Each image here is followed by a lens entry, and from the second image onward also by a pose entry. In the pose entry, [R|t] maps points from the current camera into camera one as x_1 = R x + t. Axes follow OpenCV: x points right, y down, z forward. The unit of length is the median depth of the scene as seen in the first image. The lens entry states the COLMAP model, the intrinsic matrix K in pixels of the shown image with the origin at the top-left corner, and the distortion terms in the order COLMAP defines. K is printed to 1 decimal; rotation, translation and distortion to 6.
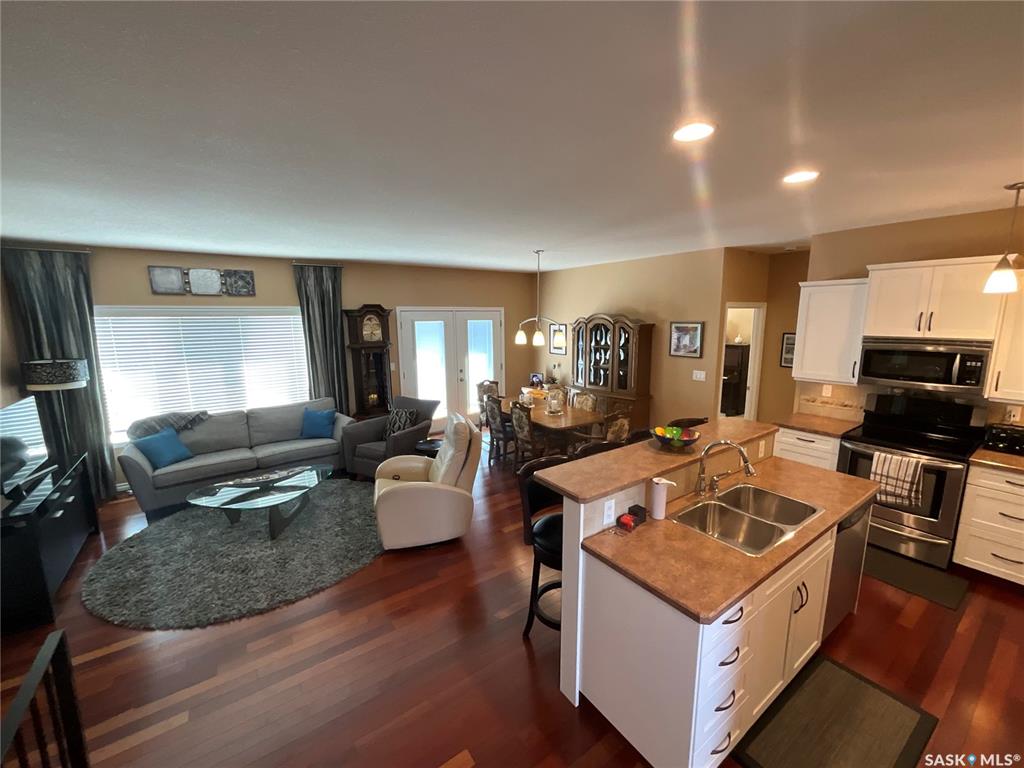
lens RADIAL K [[416.6, 0, 513.9], [0, 416.6, 385.1], [0, 0, 1]] dist [0.001548, 0.000287]
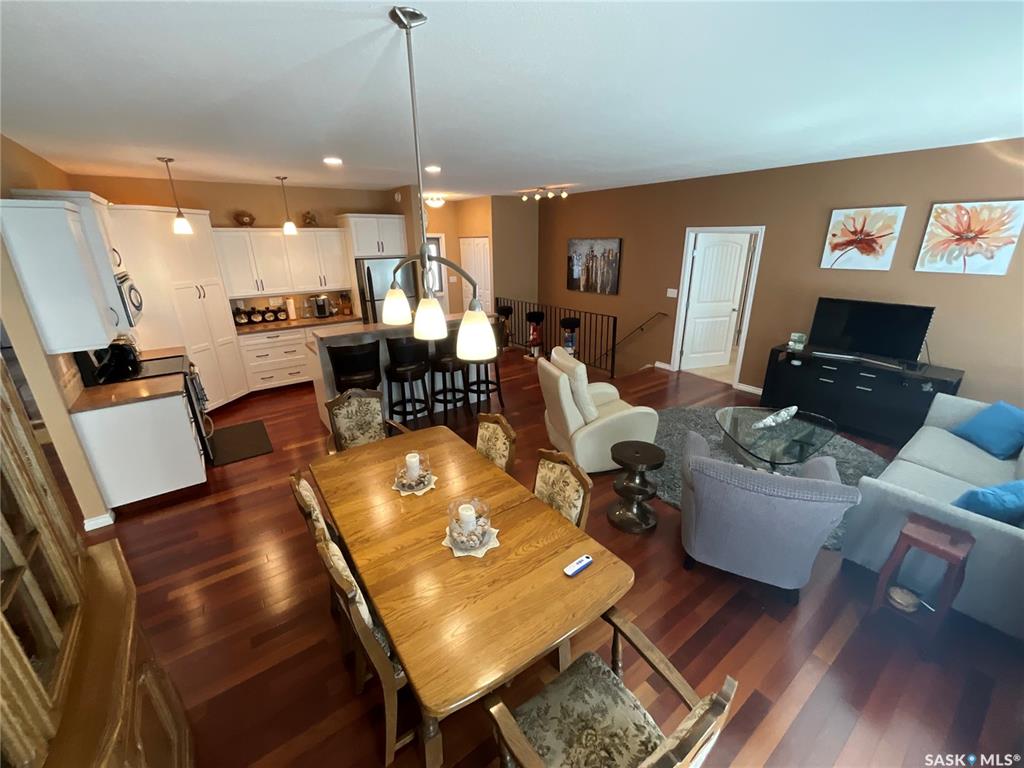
lens RADIAL K [[416.6, 0, 513.9], [0, 416.6, 385.1], [0, 0, 1]] dist [0.001548, 0.000287]
pose [[-0.999563, 0.027468, -0.010909, -0.004694], [0.018713, 0.873879, 0.485783, -0.299282], [0.022877, 0.485367, -0.874011, 1.717372]]
